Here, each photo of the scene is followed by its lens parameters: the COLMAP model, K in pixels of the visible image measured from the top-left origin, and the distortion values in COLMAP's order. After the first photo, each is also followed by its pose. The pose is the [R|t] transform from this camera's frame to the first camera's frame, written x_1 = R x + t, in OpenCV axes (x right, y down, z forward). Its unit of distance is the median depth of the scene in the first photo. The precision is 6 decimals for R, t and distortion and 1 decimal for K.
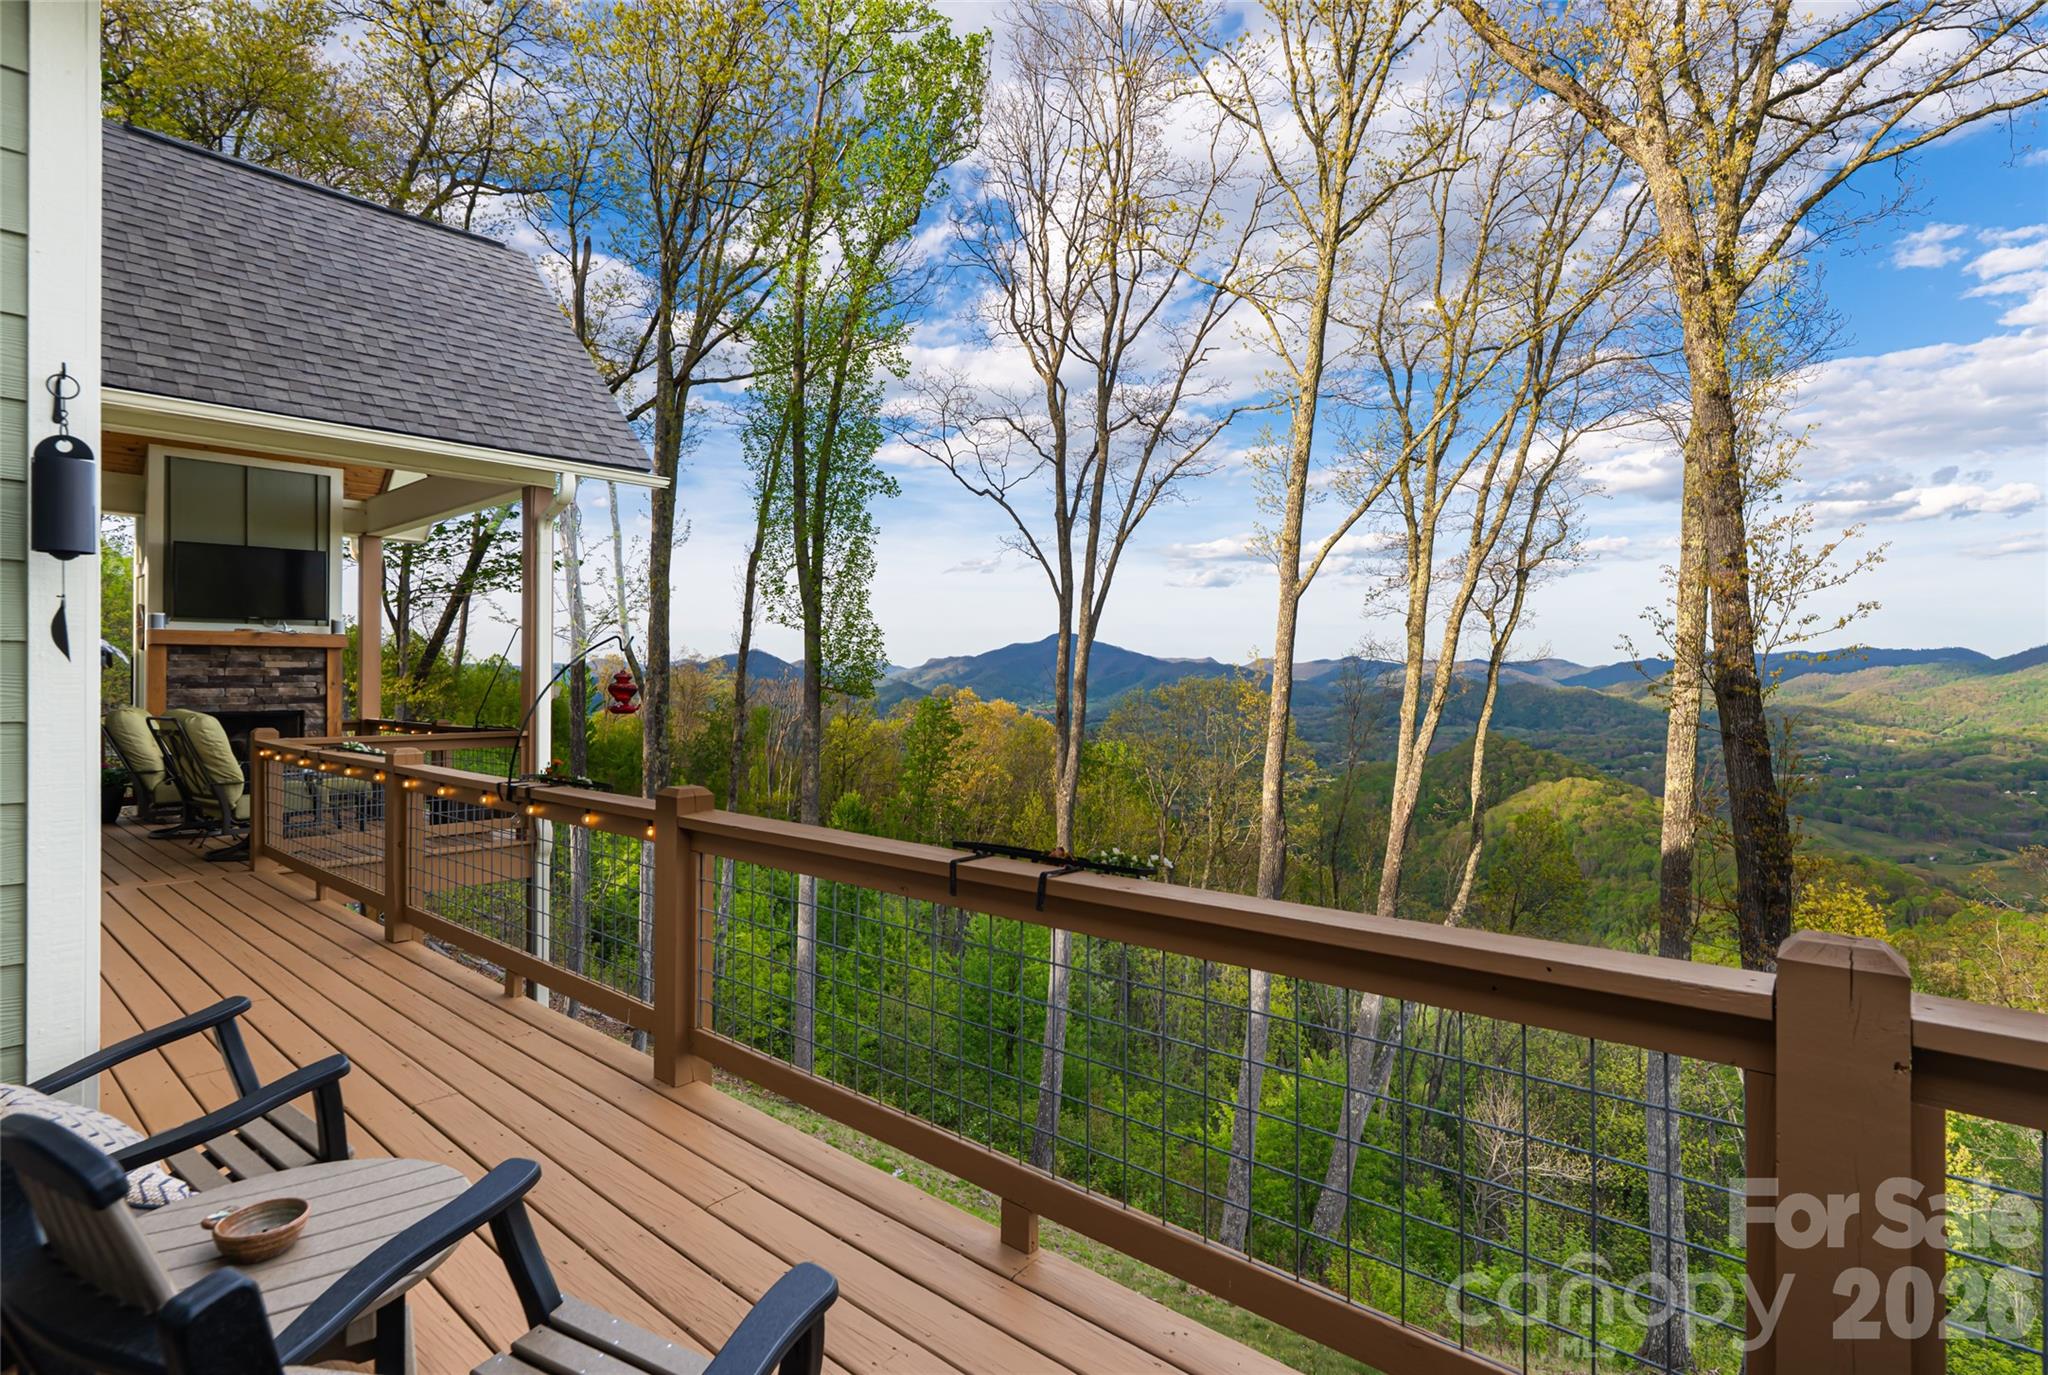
lens RADIAL K [[1015.4, 0, 1024.0], [0, 1015.4, 687.5], [0, 0, 1]] dist [-0.002659, -0.000170]
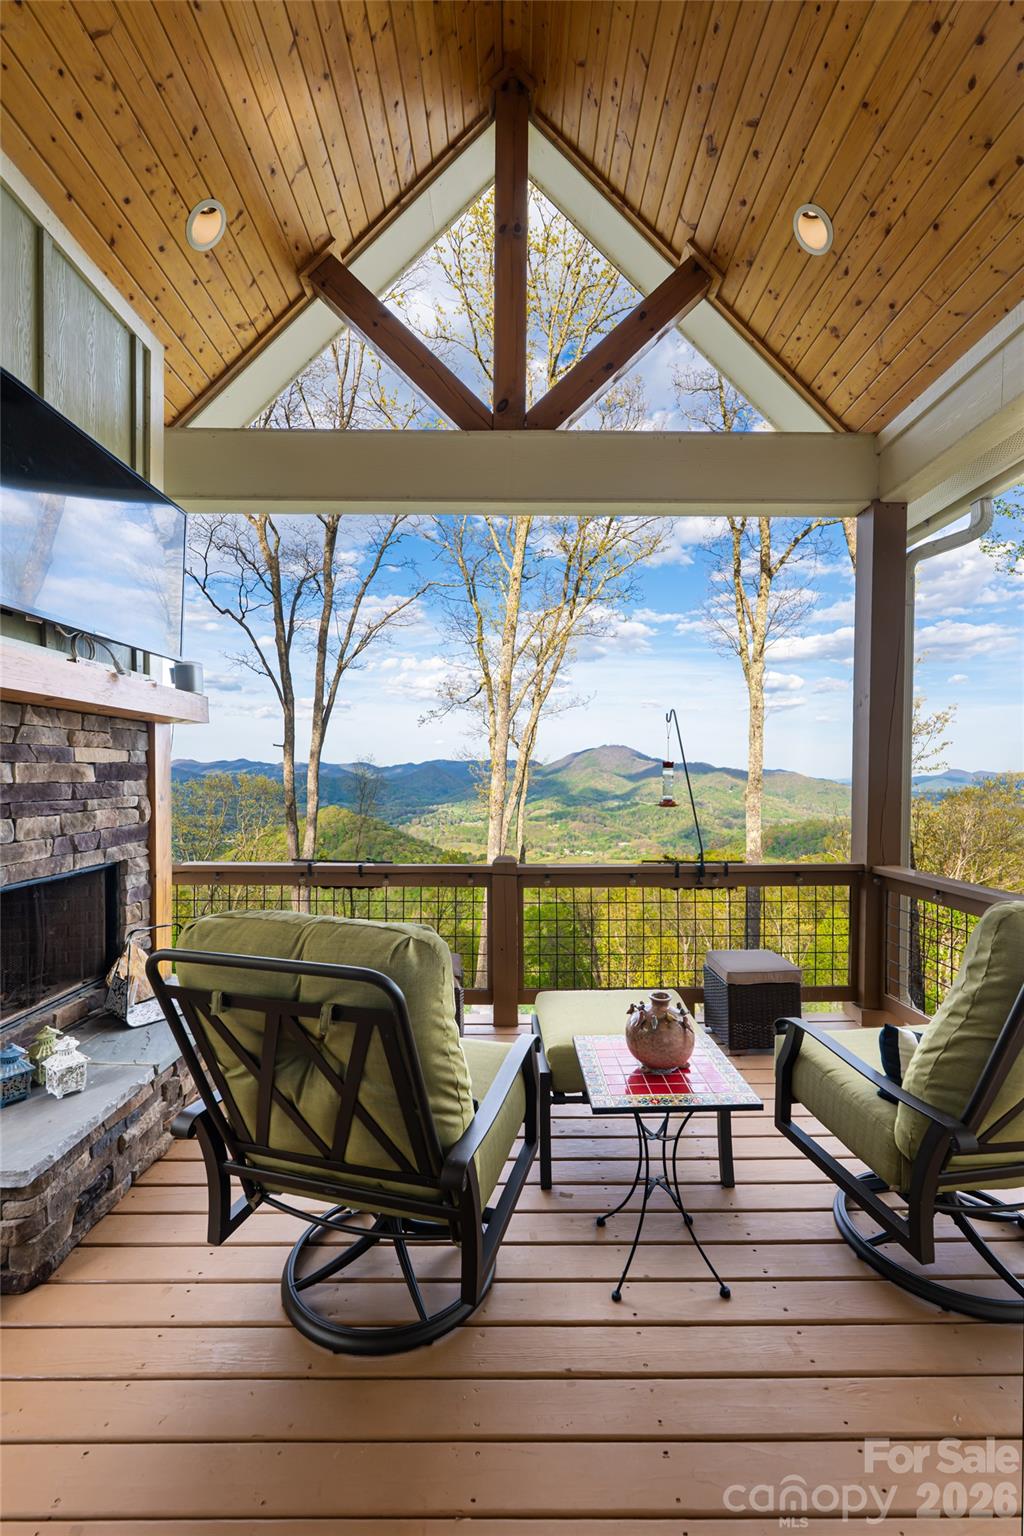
lens RADIAL K [[647.0, 0, 493.4], [0, 647.0, 776.8], [0, 0, 1]] dist [0.022417, -0.000208]
pose [[0.762329, 0.003742, 0.647179, -0.289993], [-0.002474, 0.999993, -0.002868, -0.005000], [-0.647185, 0.000585, 0.762333, 0.255508]]
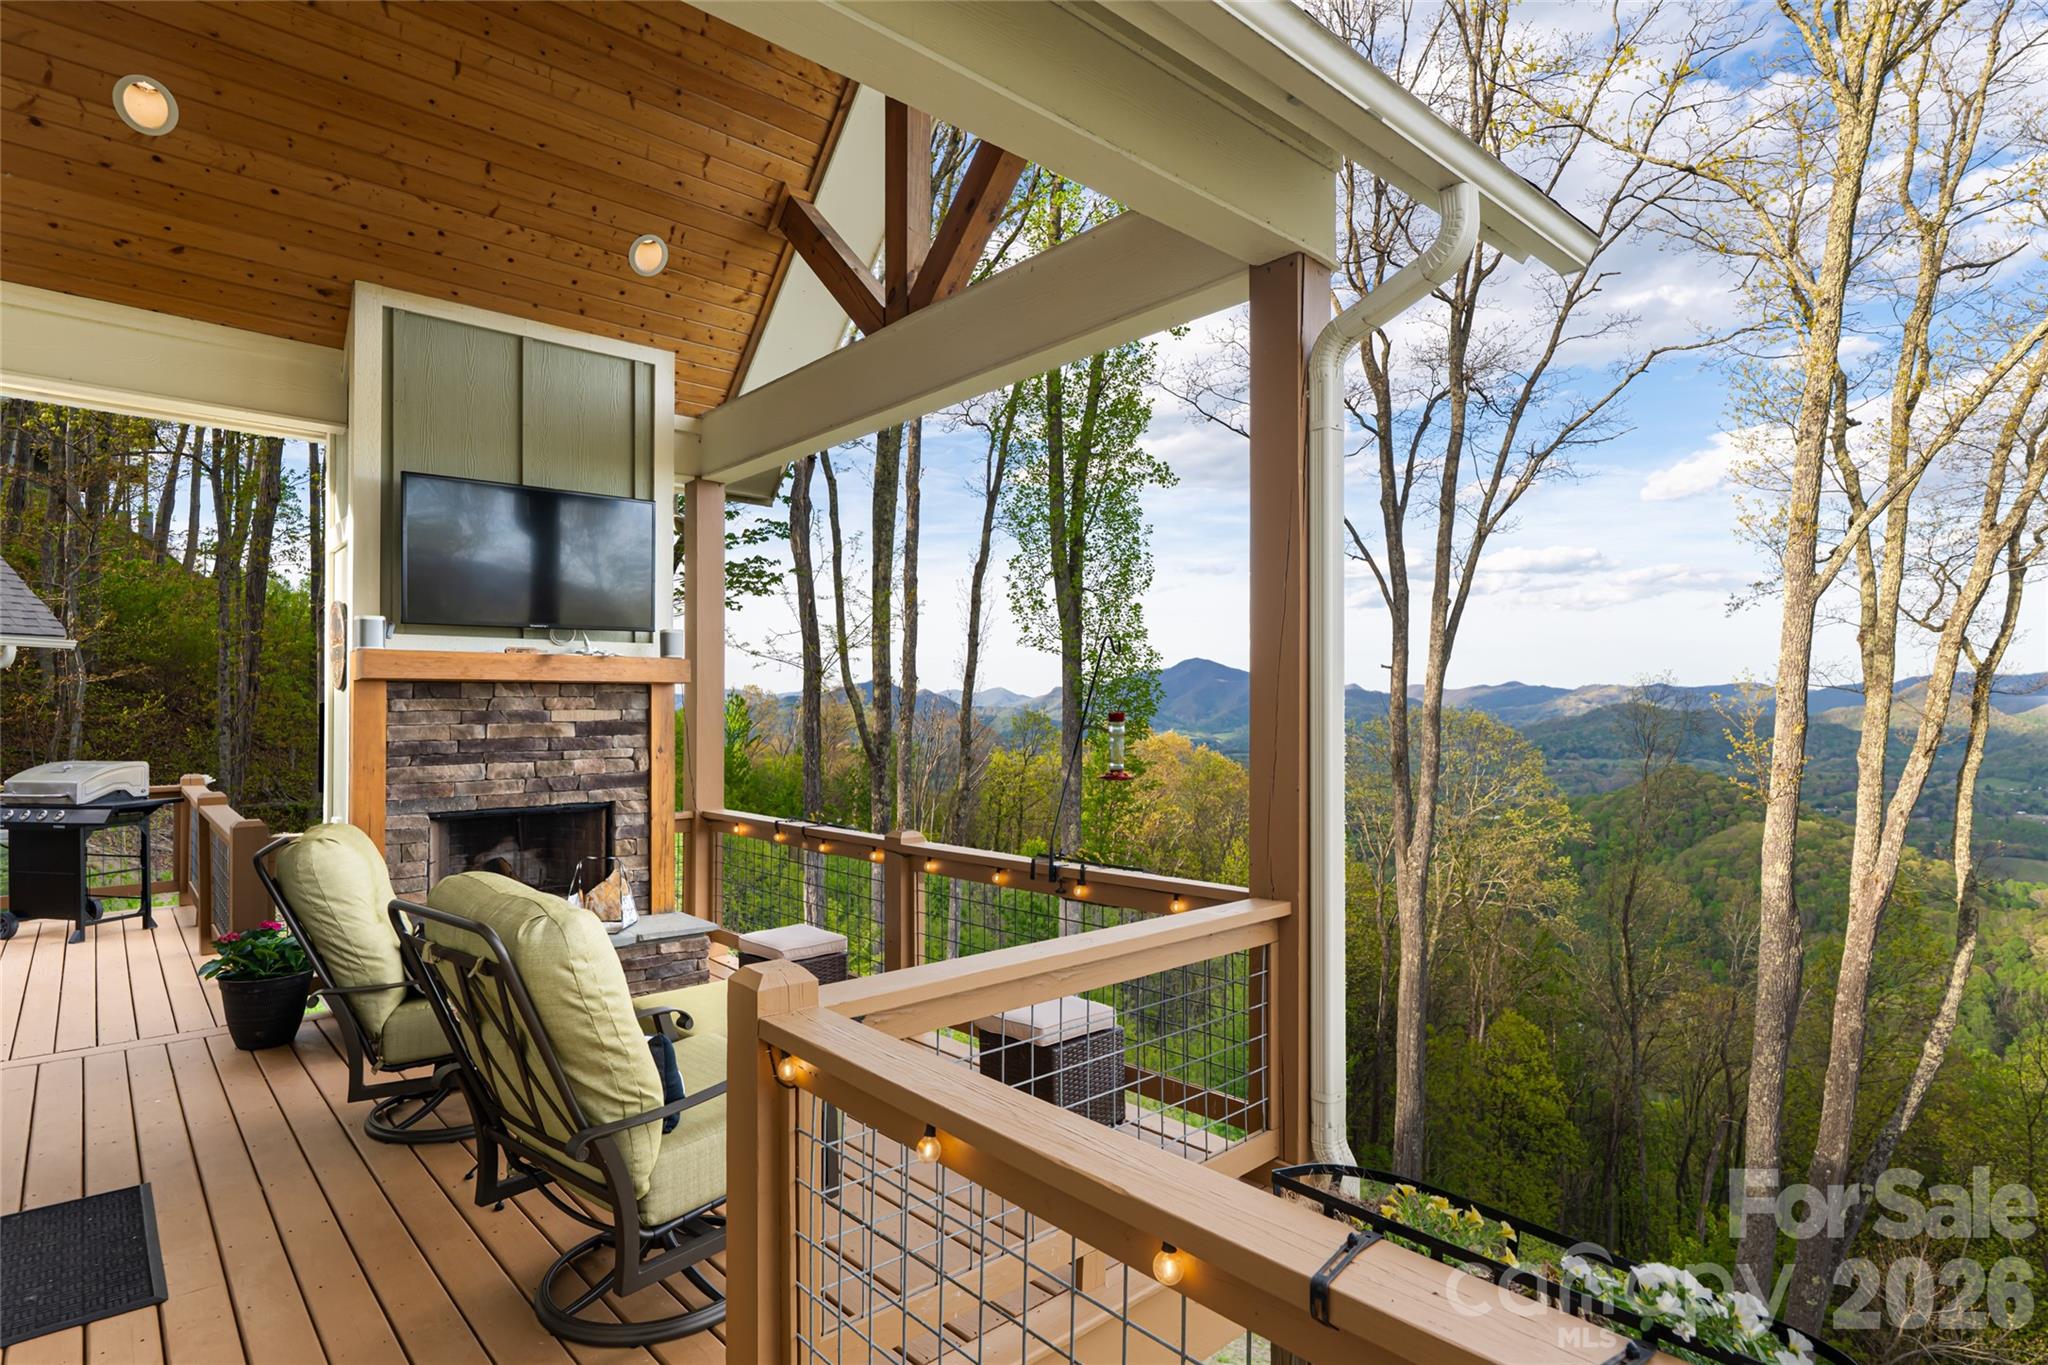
lens RADIAL K [[1044.8, 0, 999.4], [0, 1044.8, 704.7], [0, 0, 1]] dist [-0.002474, -0.000923]
pose [[0.991678, -0.004865, -0.128647, -0.165431], [0.003405, 0.999927, -0.011571, -0.007920], [0.128694, 0.011036, 0.991623, 0.181998]]
